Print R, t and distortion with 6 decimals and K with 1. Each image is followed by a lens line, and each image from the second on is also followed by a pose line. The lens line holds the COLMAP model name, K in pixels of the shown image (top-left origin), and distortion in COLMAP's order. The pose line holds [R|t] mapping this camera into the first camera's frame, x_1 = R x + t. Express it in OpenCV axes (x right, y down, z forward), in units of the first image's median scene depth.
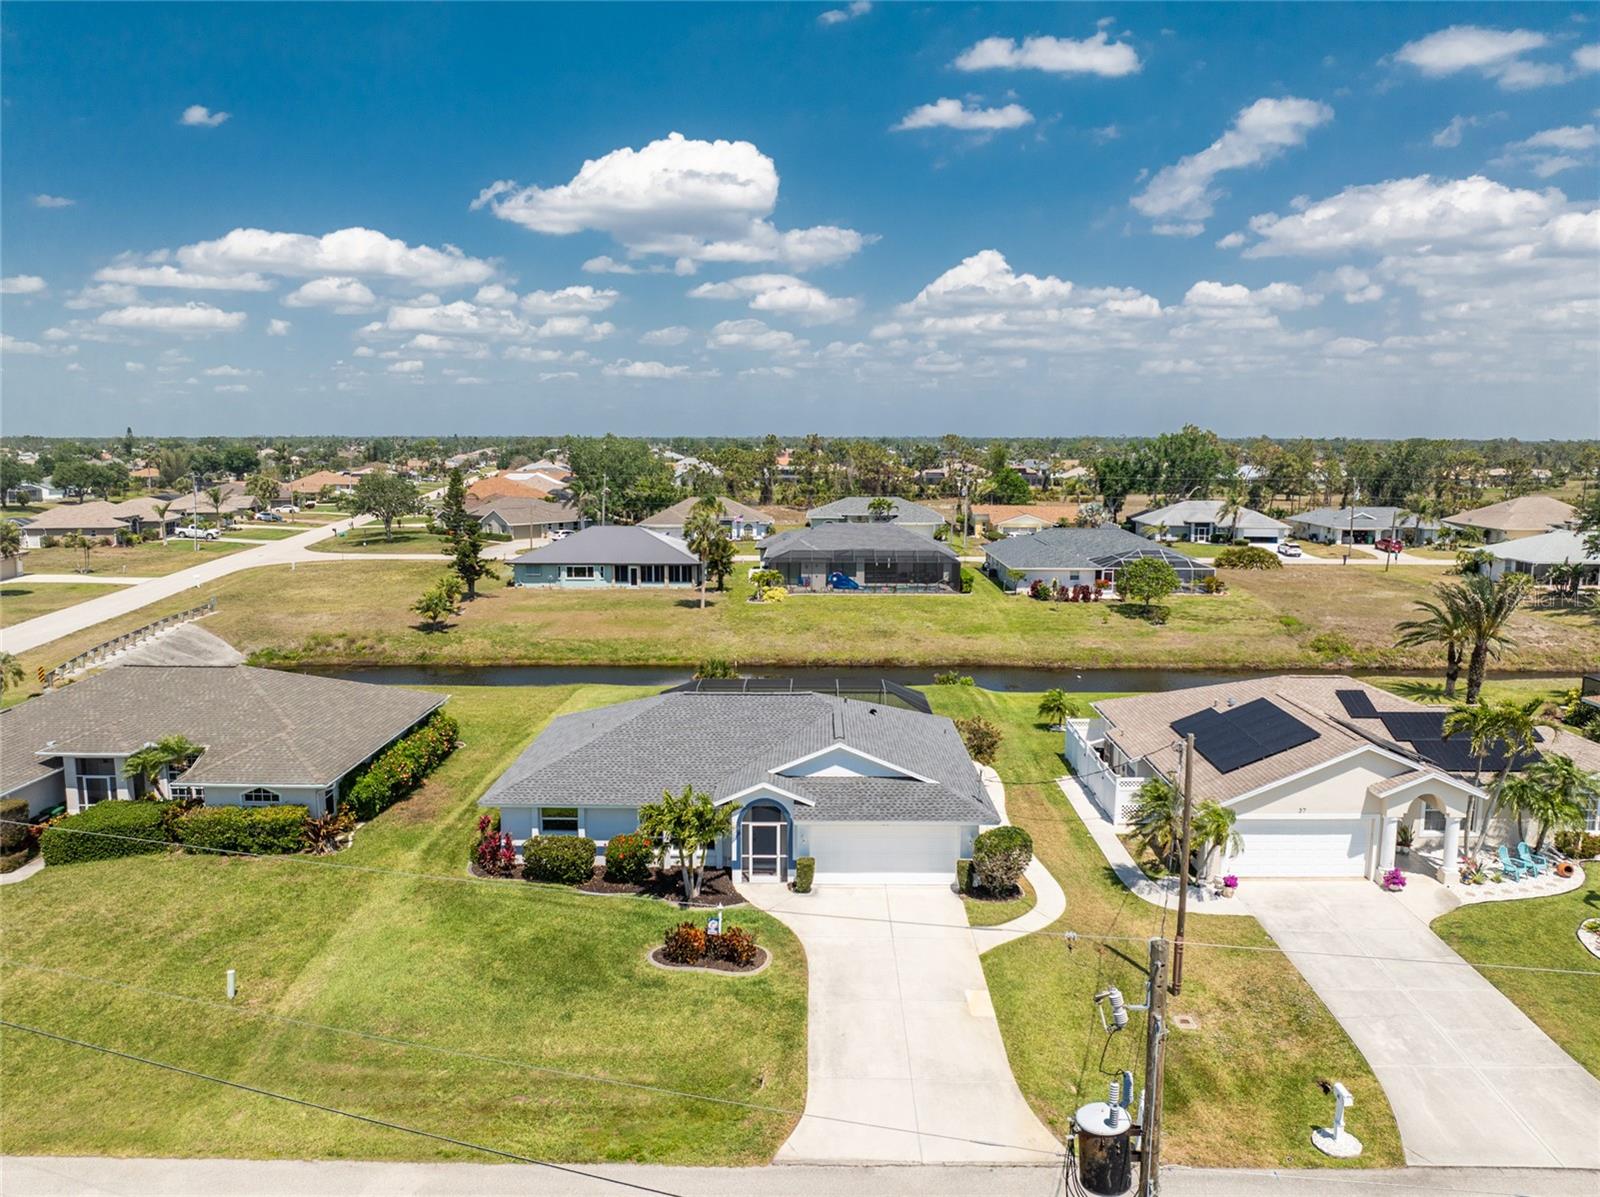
lens RADIAL K [[1139.9, 0, 800.0], [0, 1139.9, 598.5], [0, 0, 1]] dist [-0.042988, 0.001336]
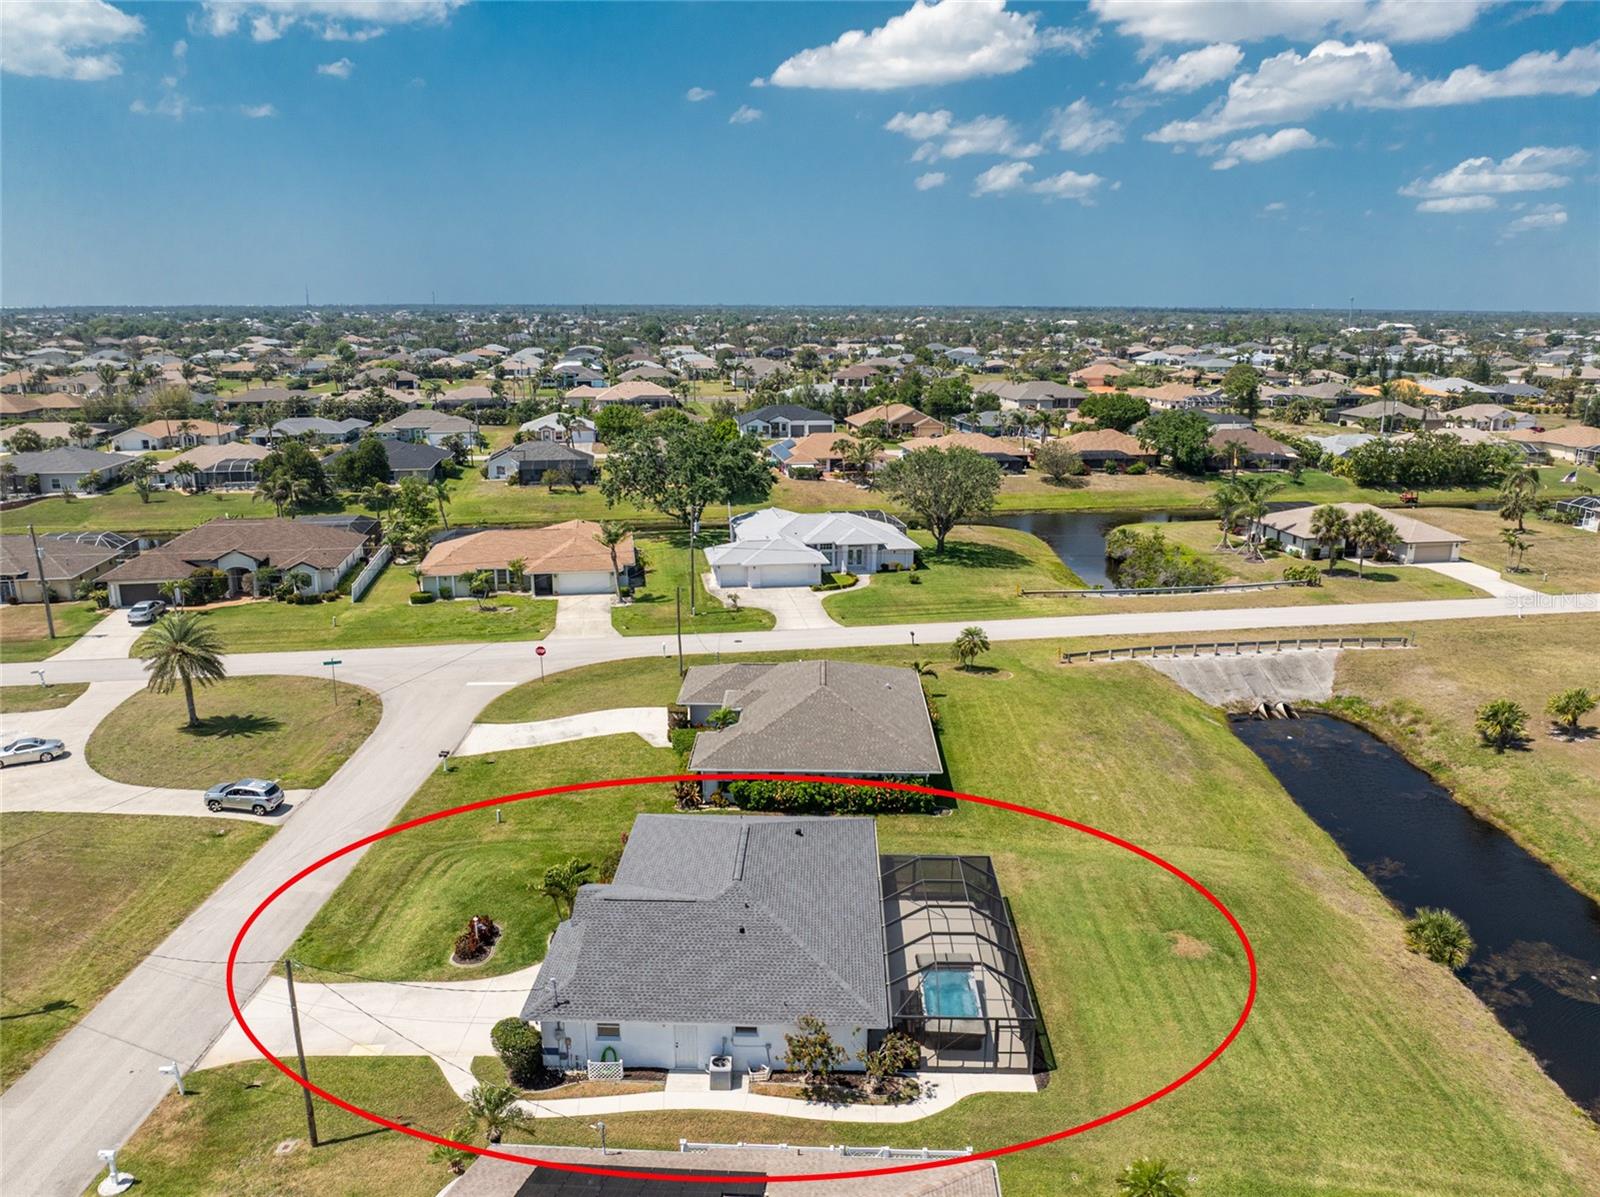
lens RADIAL K [[1135.3, 0, 800.0], [0, 1135.3, 598.5], [0, 0, 1]] dist [-0.038584, 0.005523]
pose [[-0.012490, 0.250066, -0.968148, 1.120930], [-0.144497, 0.957610, 0.249208, -0.511542], [0.989426, 0.143007, 0.024173, 1.148076]]
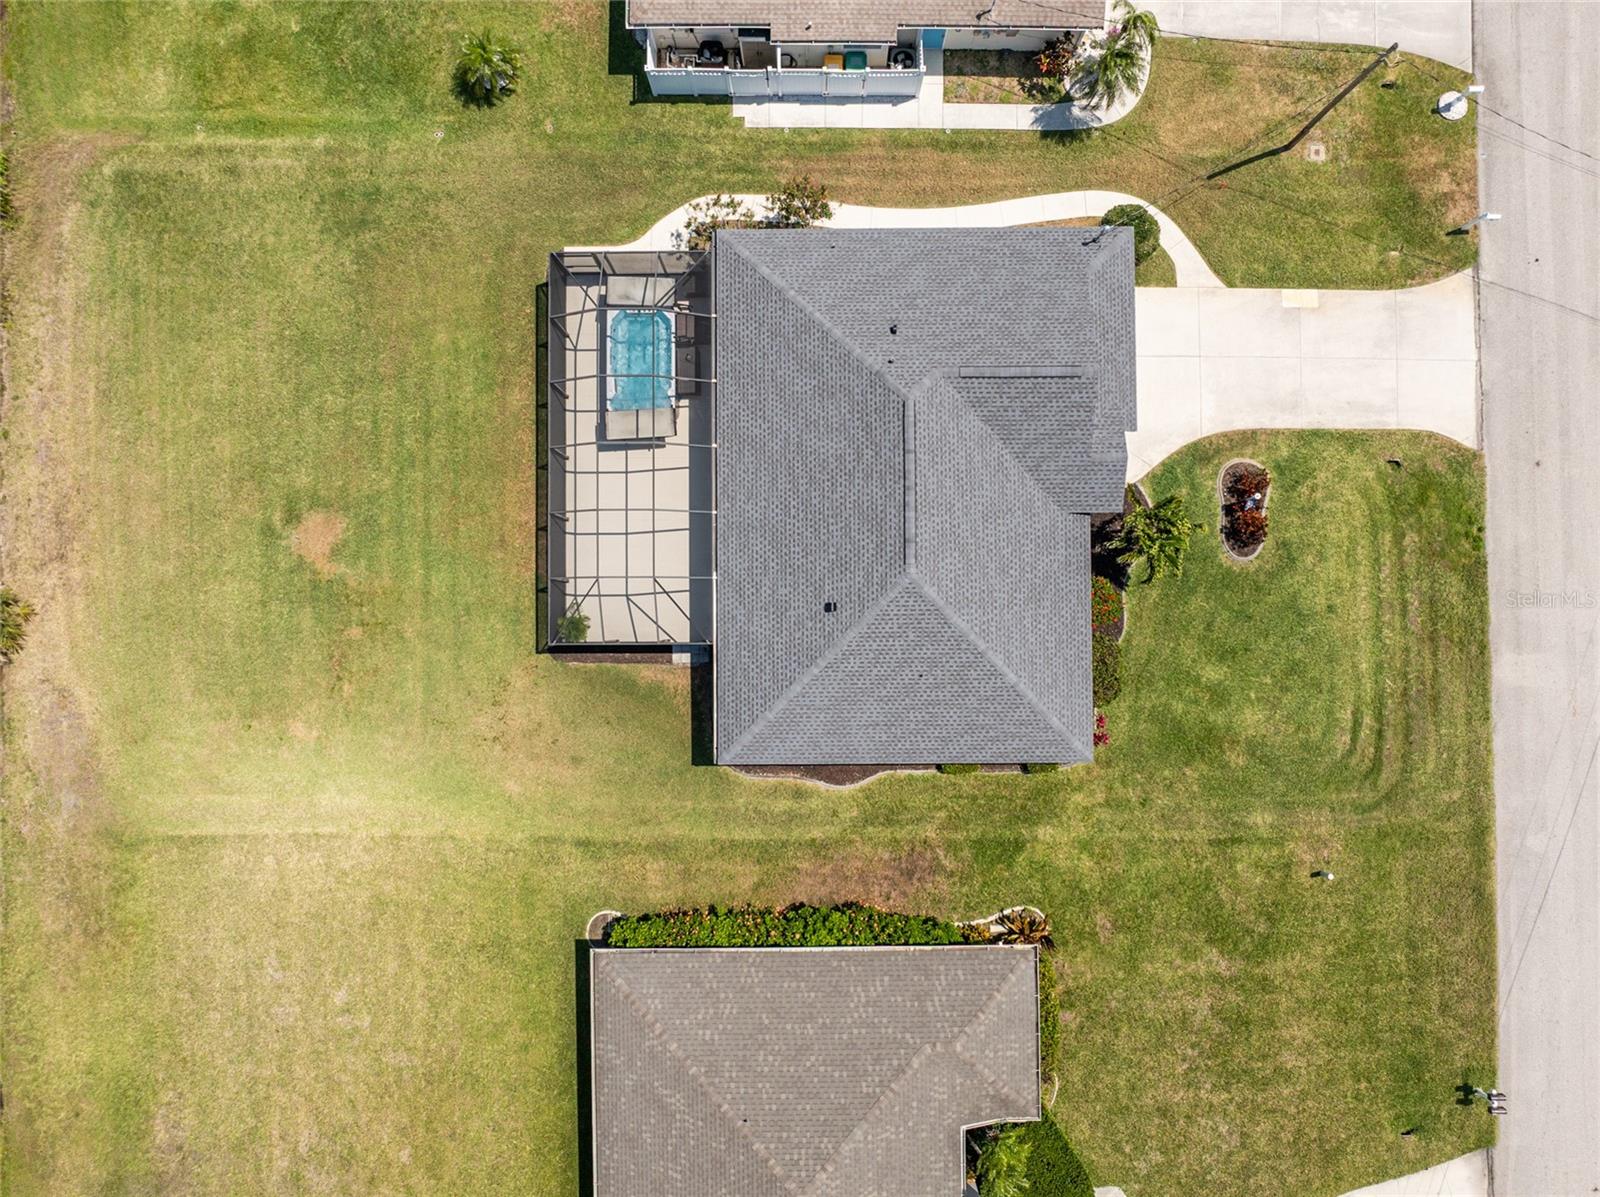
lens RADIAL K [[1135.3, 0, 800.0], [0, 1135.3, 598.5], [0, 0, 1]] dist [-0.038584, 0.005523]
pose [[-0.018330, -0.999642, 0.019485, -0.162876], [0.148998, 0.016539, 0.988699, -0.806552], [-0.988668, 0.021026, 0.148641, 1.109384]]
